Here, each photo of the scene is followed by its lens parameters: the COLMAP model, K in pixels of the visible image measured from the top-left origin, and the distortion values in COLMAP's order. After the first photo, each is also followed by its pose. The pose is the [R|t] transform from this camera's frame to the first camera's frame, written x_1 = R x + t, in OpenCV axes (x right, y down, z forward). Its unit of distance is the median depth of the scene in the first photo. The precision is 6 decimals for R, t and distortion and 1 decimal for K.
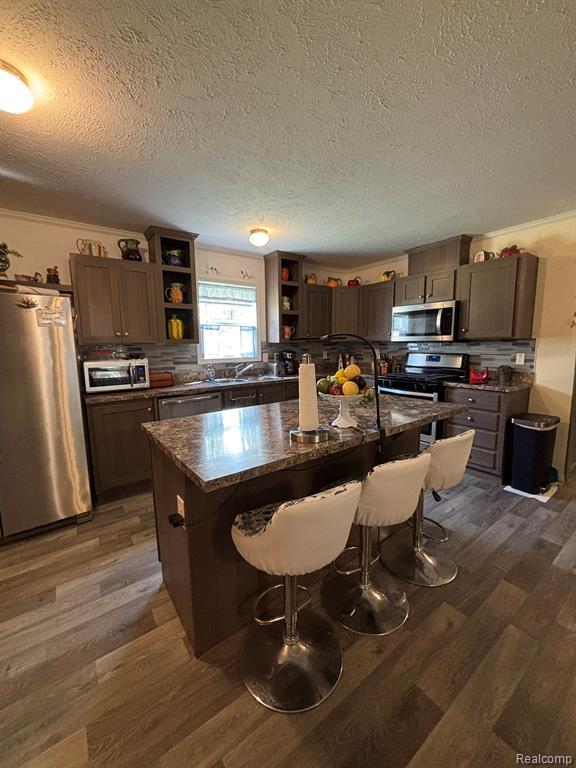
lens RADIAL K [[306.6, 0, 289.7], [0, 306.6, 382.4], [0, 0, 1]] dist [-0.001191, -0.000885]
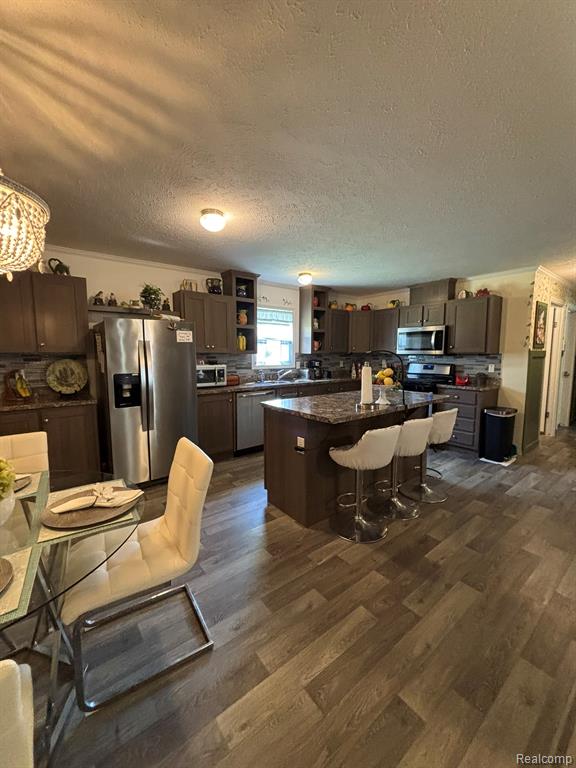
lens RADIAL K [[306.6, 0, 289.2], [0, 306.6, 383.3], [0, 0, 1]] dist [-0.001191, -0.000885]
pose [[0.999549, 0.011677, 0.027665, -0.215738], [-0.010867, 0.999513, -0.029244, 0.045192], [-0.027993, 0.028930, 0.999189, -0.386861]]
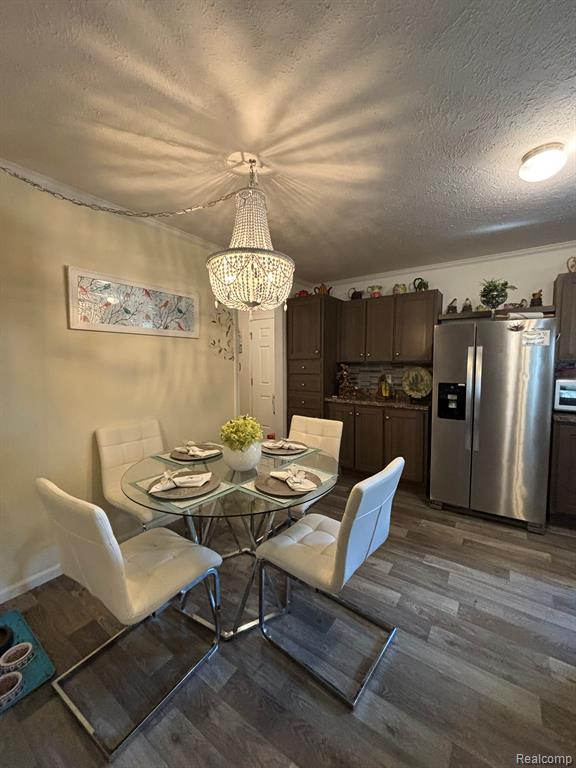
lens RADIAL K [[306.6, 0, 287.1], [0, 306.6, 383.3], [0, 0, 1]] dist [-0.001191, -0.000885]
pose [[0.310655, 0.078144, -0.947305, 0.008686], [-0.127393, 0.991046, 0.039976, 0.017140], [0.941947, 0.108262, 0.317828, -0.139452]]
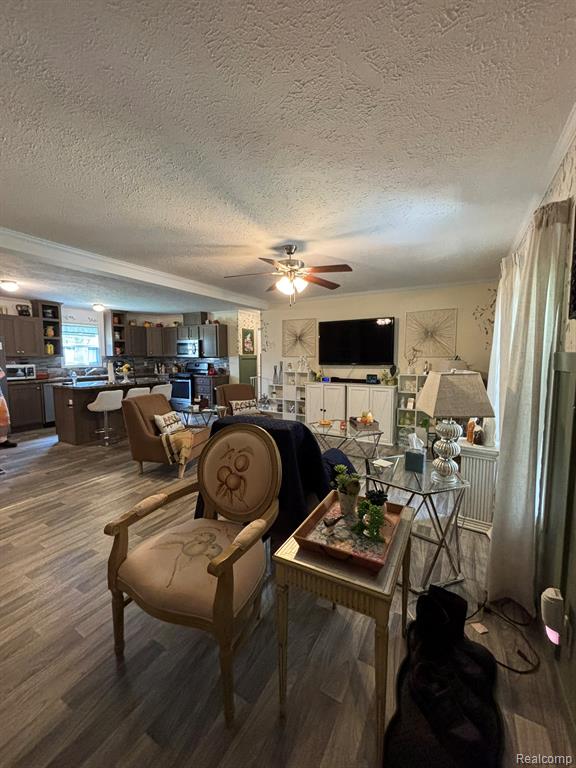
lens RADIAL K [[306.6, 0, 288.2], [0, 306.6, 381.2], [0, 0, 1]] dist [-0.001191, -0.000885]
pose [[0.911502, -0.018955, 0.410859, 0.227746], [0.037582, 0.998597, -0.037306, 0.173375], [-0.409575, 0.049446, 0.910935, -1.517884]]
